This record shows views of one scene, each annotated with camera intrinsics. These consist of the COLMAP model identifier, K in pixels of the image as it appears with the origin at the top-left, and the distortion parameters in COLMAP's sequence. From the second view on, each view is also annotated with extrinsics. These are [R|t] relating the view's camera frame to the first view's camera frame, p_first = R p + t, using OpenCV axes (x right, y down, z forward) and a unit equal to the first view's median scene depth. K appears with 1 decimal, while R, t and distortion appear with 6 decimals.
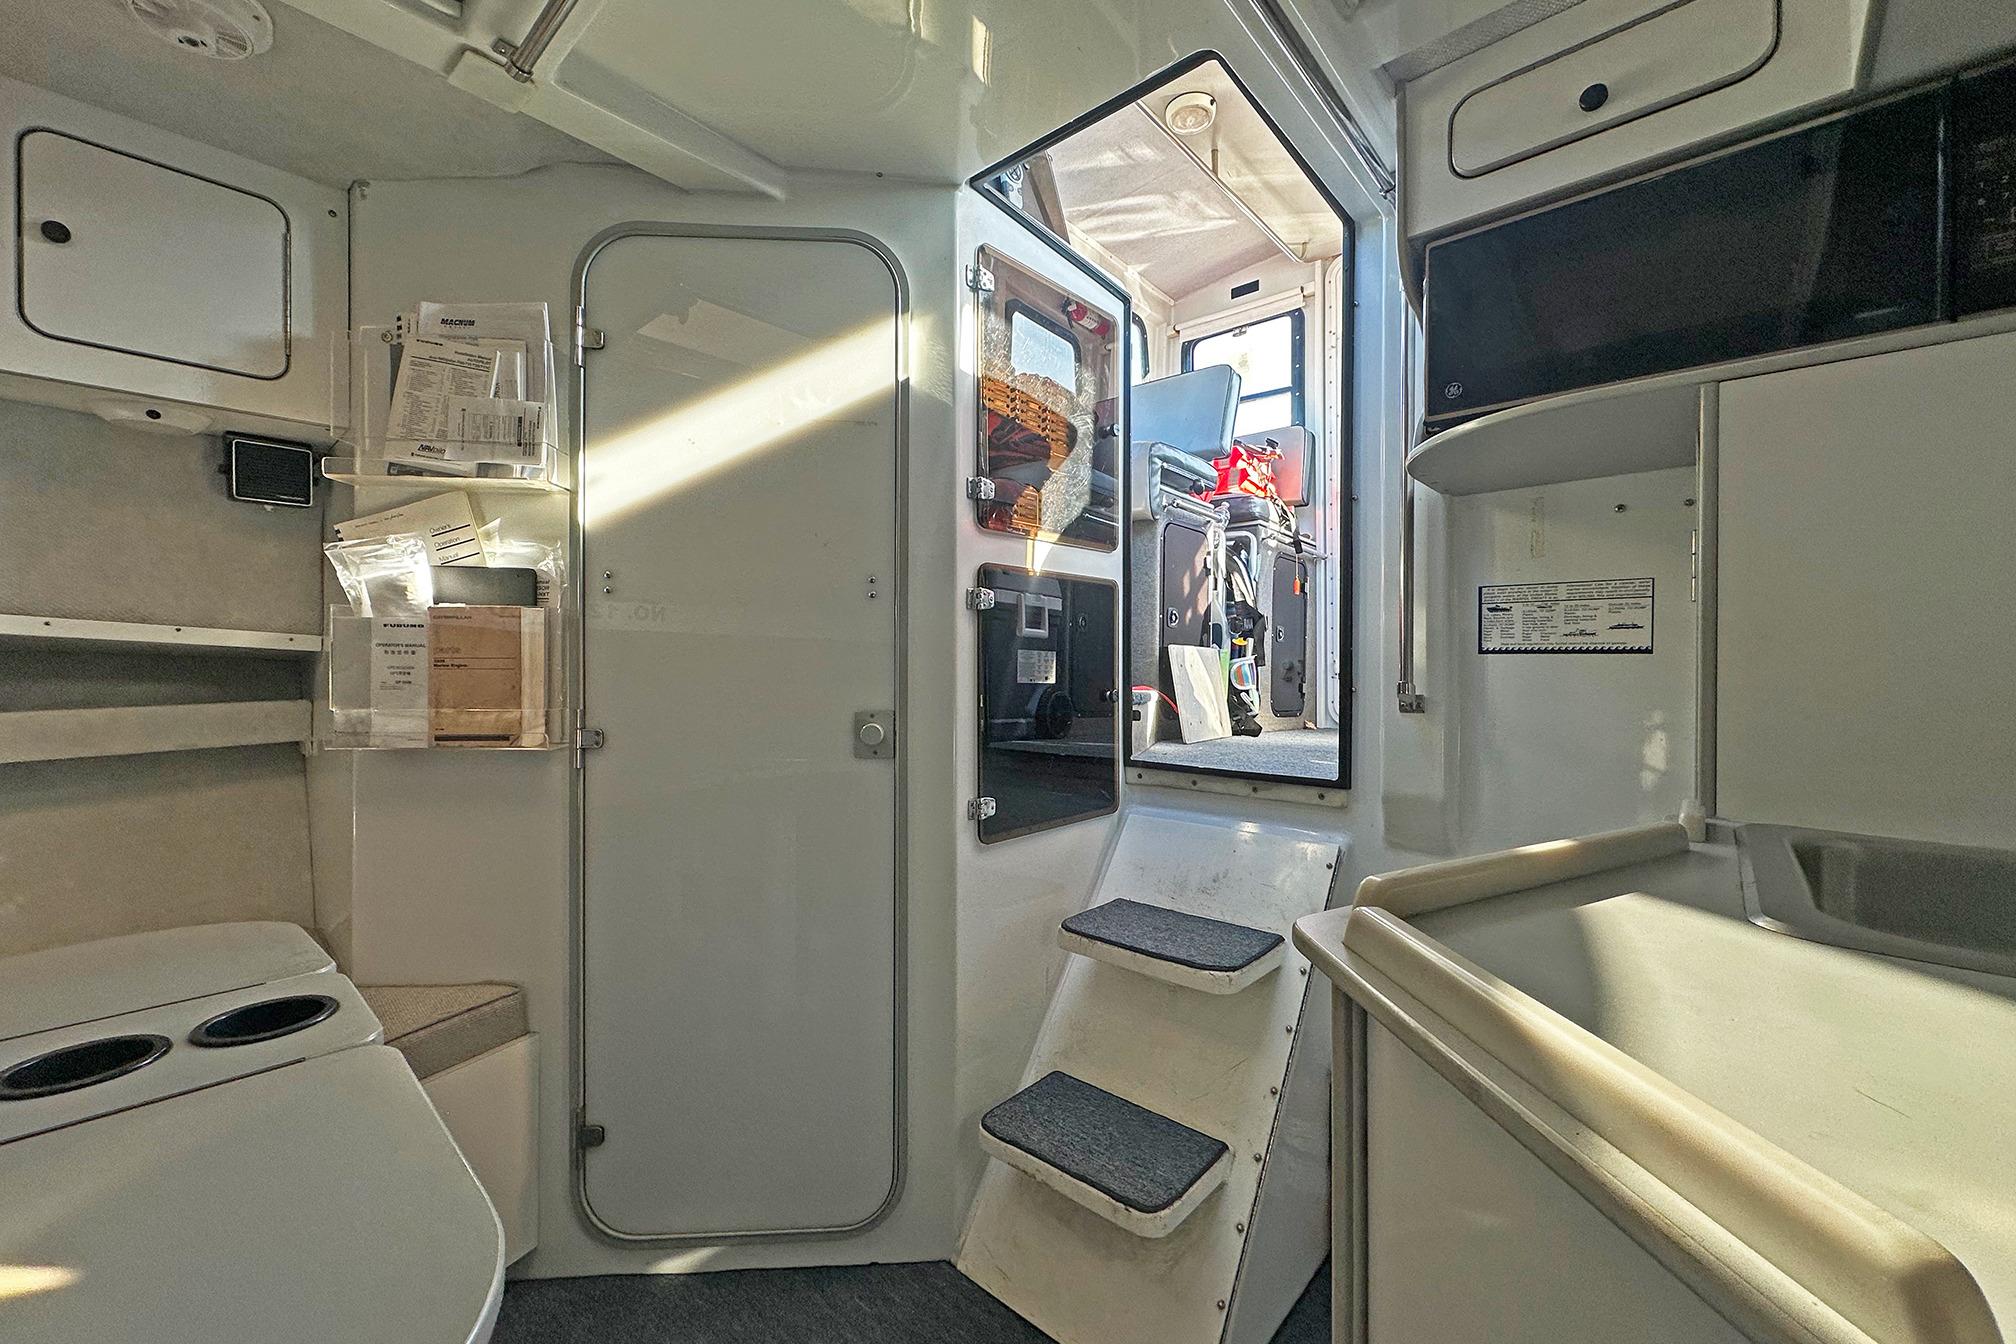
lens RADIAL K [[793.7, 0, 1009.9], [0, 793.7, 674.1], [0, 0, 1]] dist [-0.002421, 0.000617]
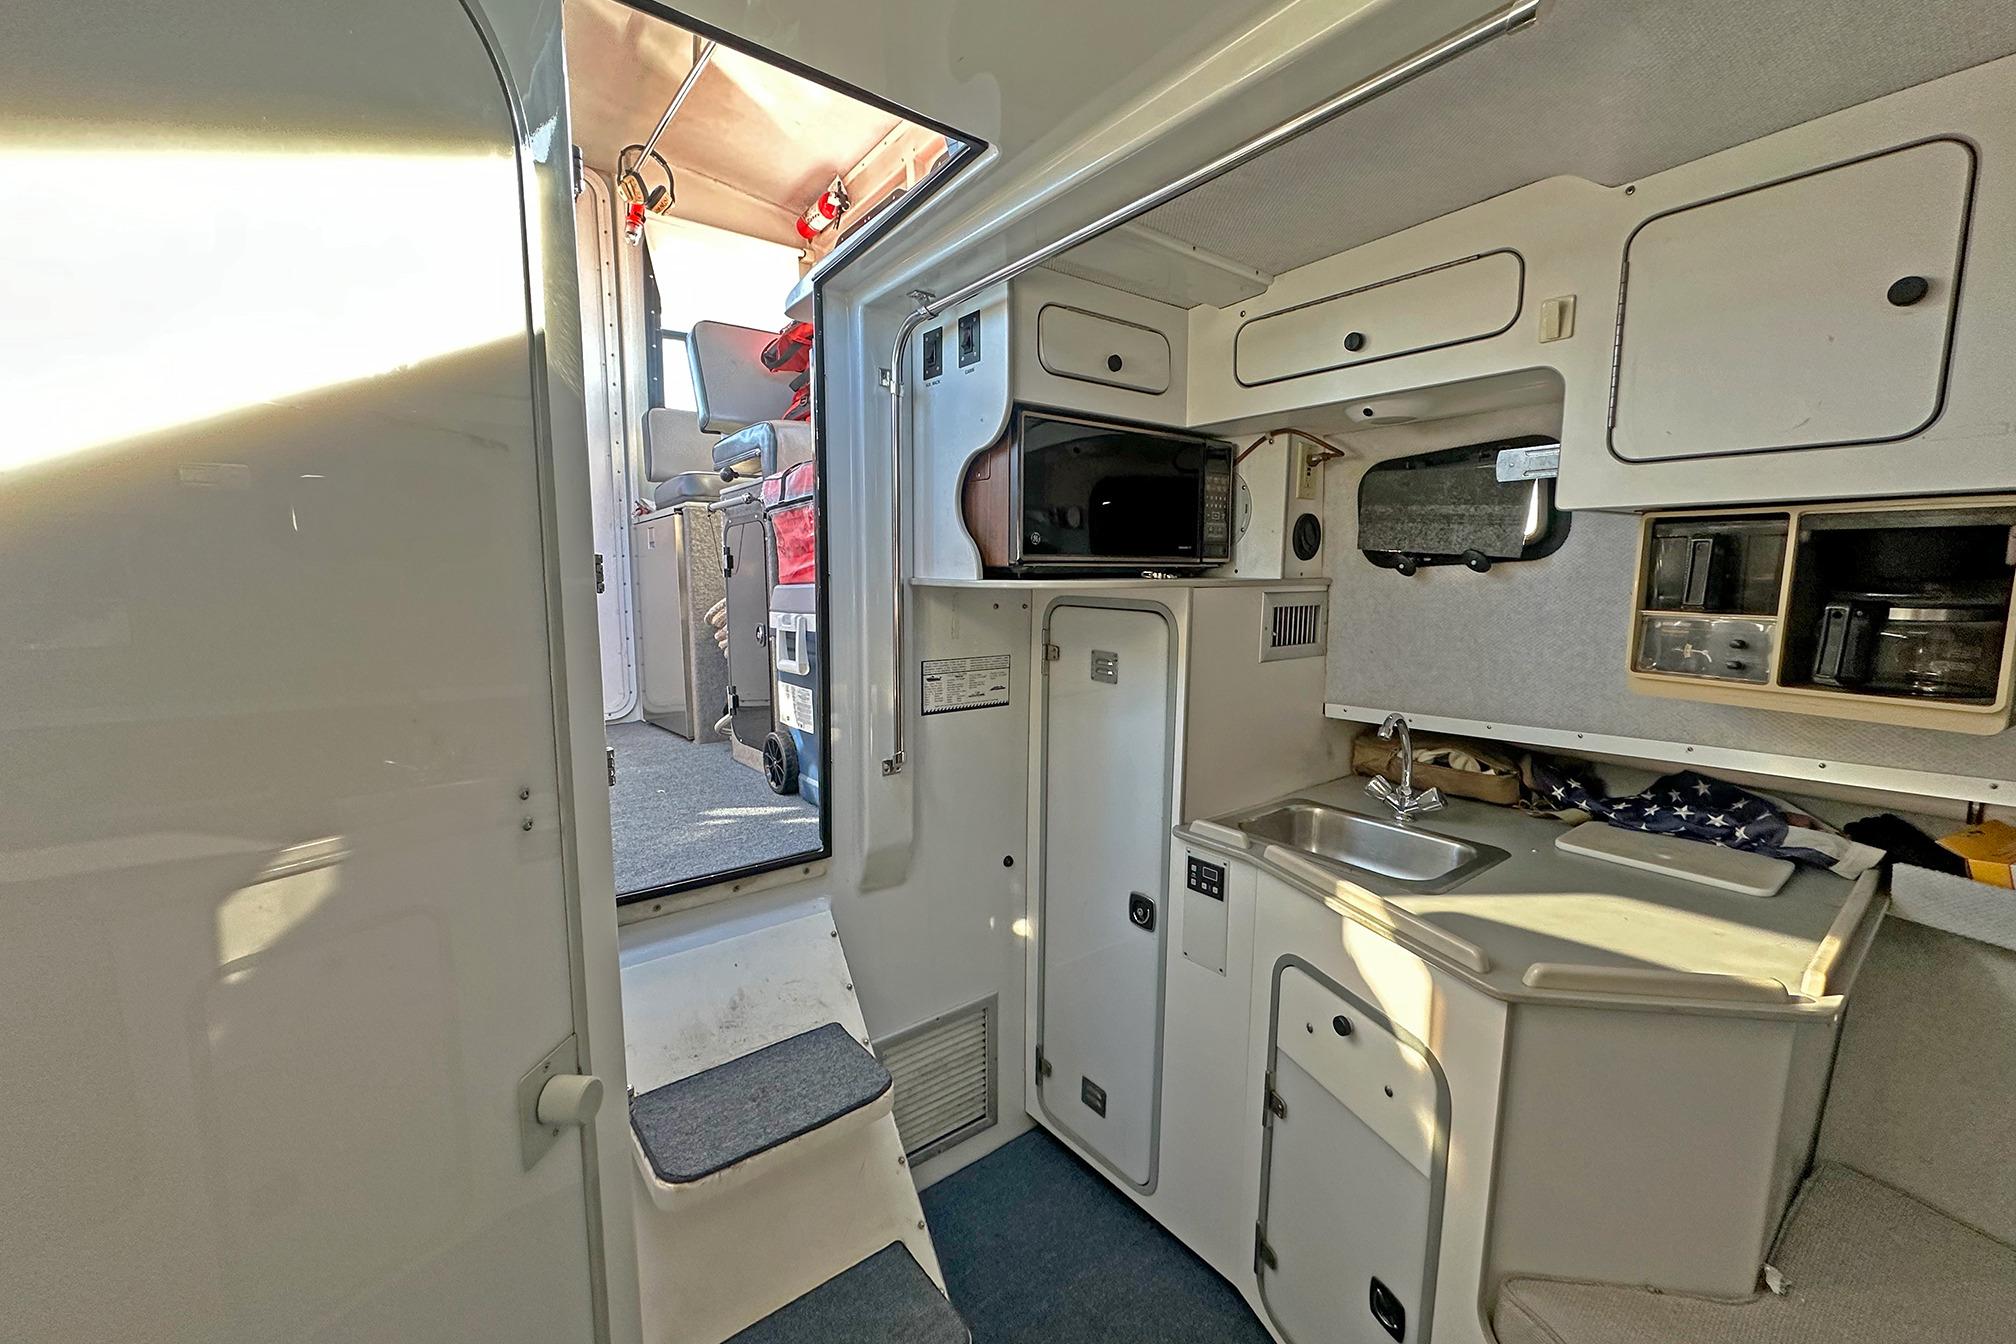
lens RADIAL K [[793.7, 0, 1001.9], [0, 793.7, 674.8], [0, 0, 1]] dist [-0.002421, 0.000617]
pose [[0.174089, -0.129512, 0.976176, -0.265476], [0.007396, 0.991457, 0.130221, -0.114329], [-0.984702, -0.015450, 0.173560, 0.309923]]
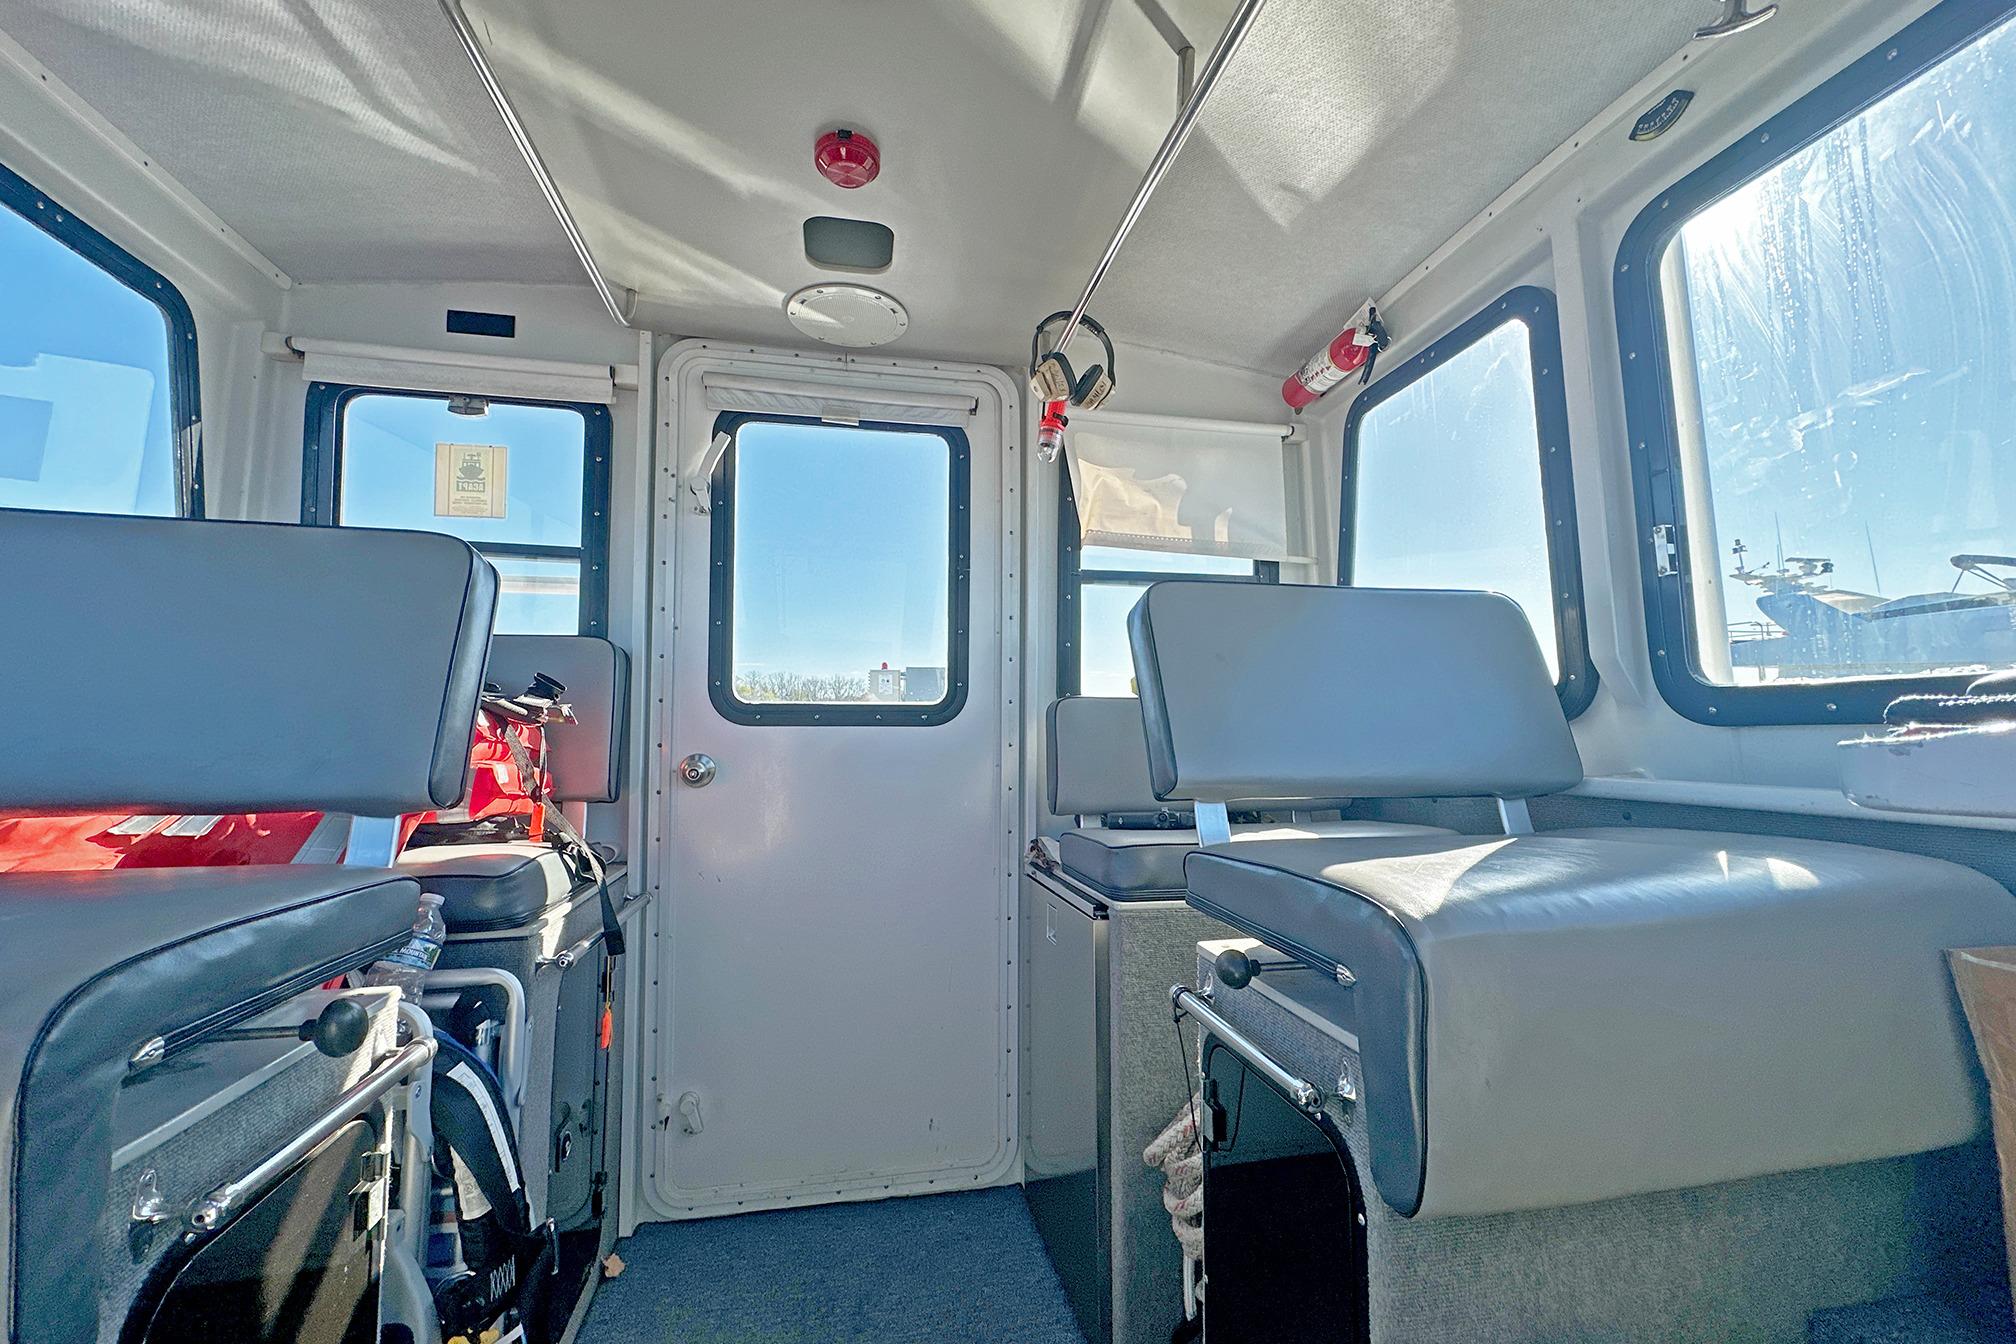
lens RADIAL K [[793.7, 0, 999.6], [0, 793.7, 668.1], [0, 0, 1]] dist [-0.002421, 0.000617]
pose [[0.597249, 0.049762, 0.800510, 0.134286], [0.007849, 0.997663, -0.067874, -0.297776], [-0.802017, 0.046821, 0.595463, 0.581355]]
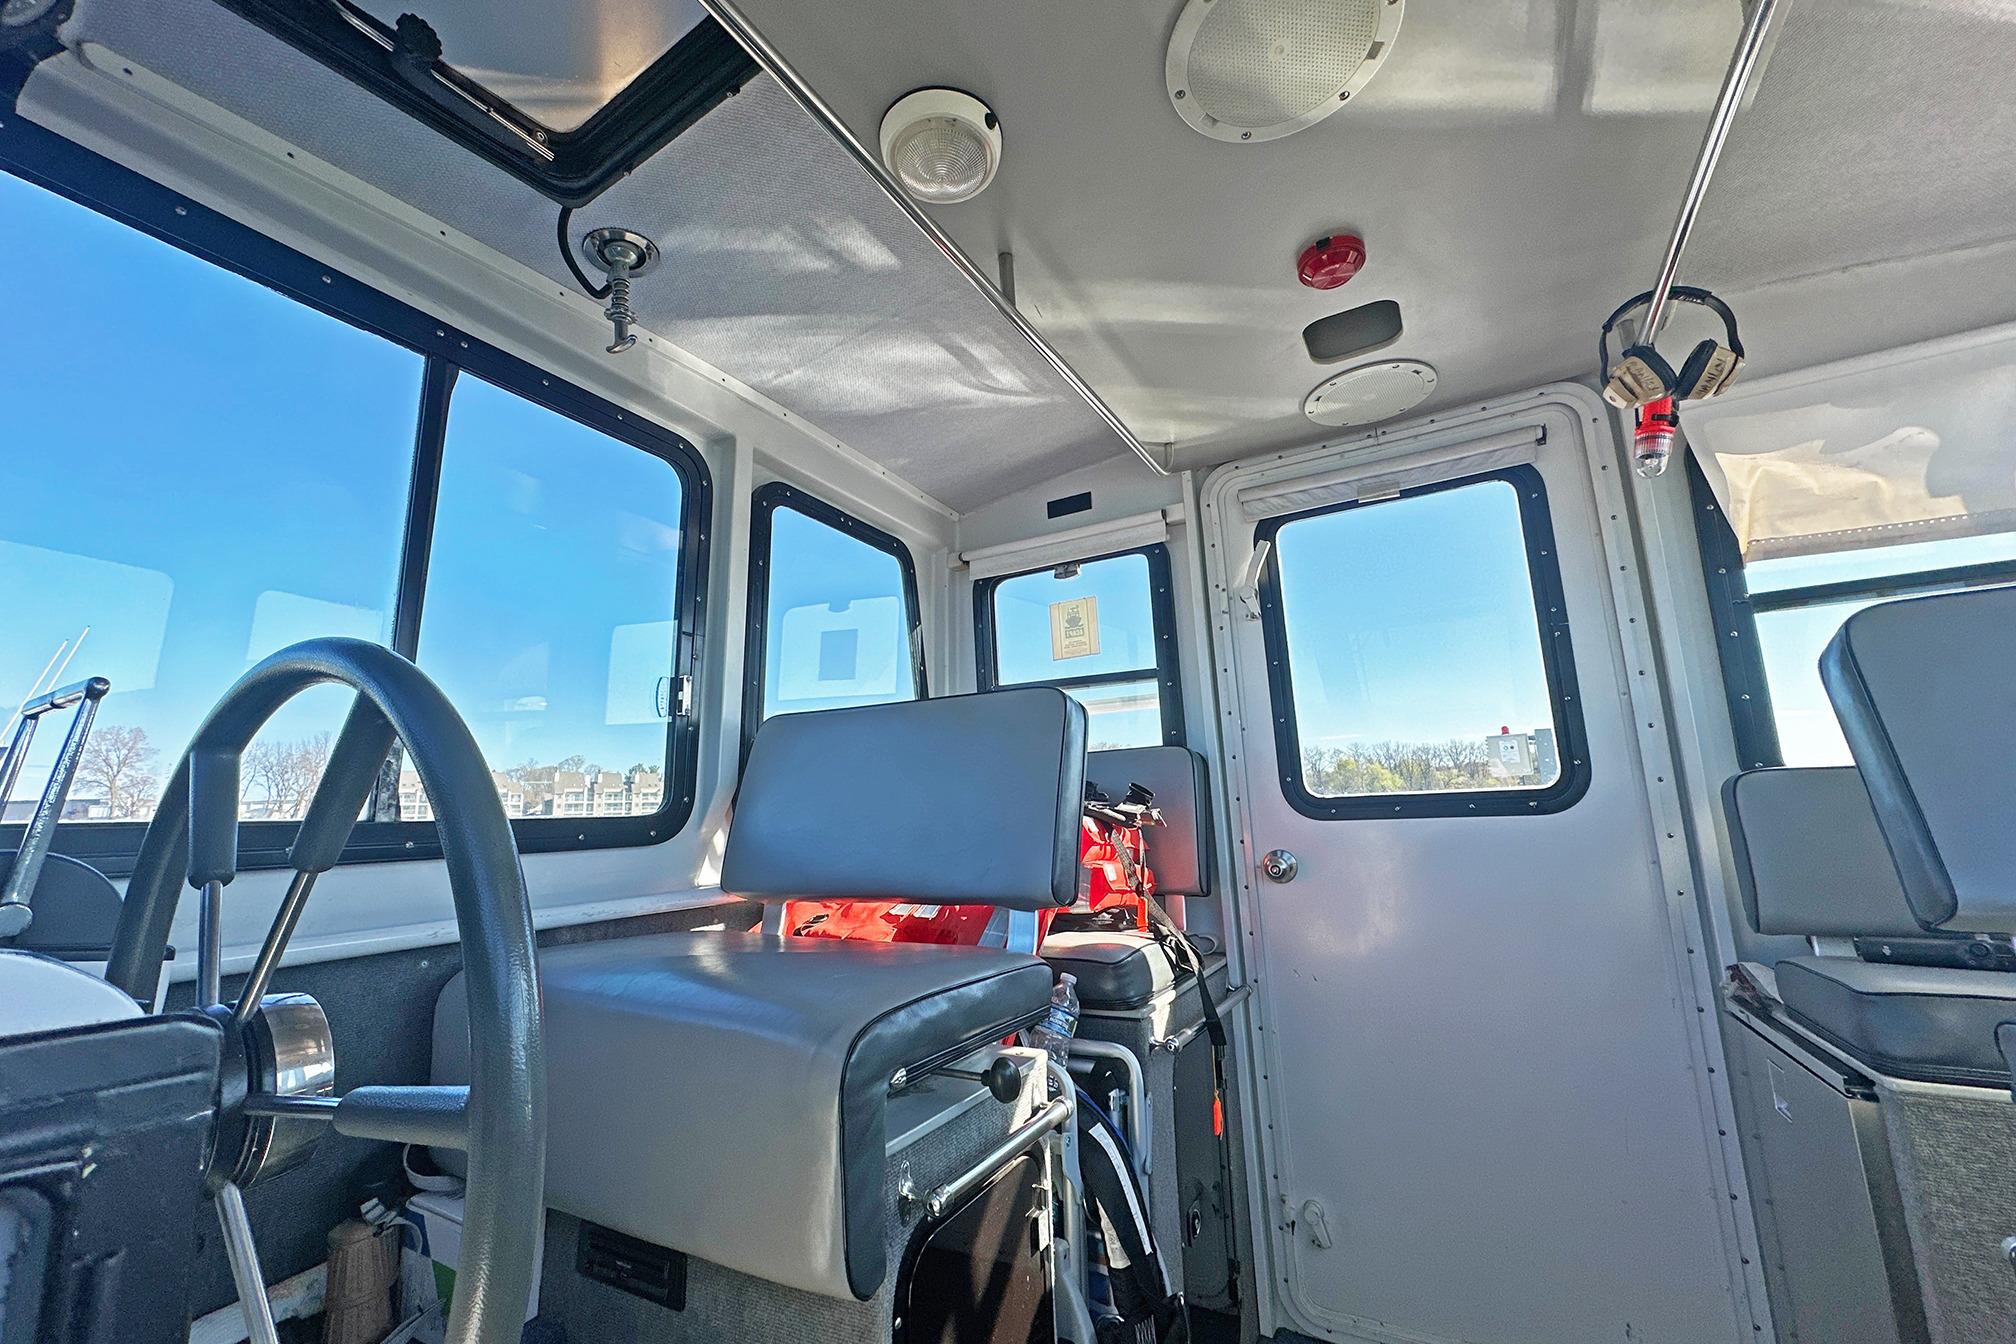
lens RADIAL K [[793.7, 0, 1014.6], [0, 793.7, 671.0], [0, 0, 1]] dist [-0.002421, 0.000617]
pose [[0.975037, -0.006204, 0.221958, 0.146491], [0.047552, 0.982253, -0.181435, -0.310112], [-0.216893, 0.187460, 0.958027, 0.552890]]
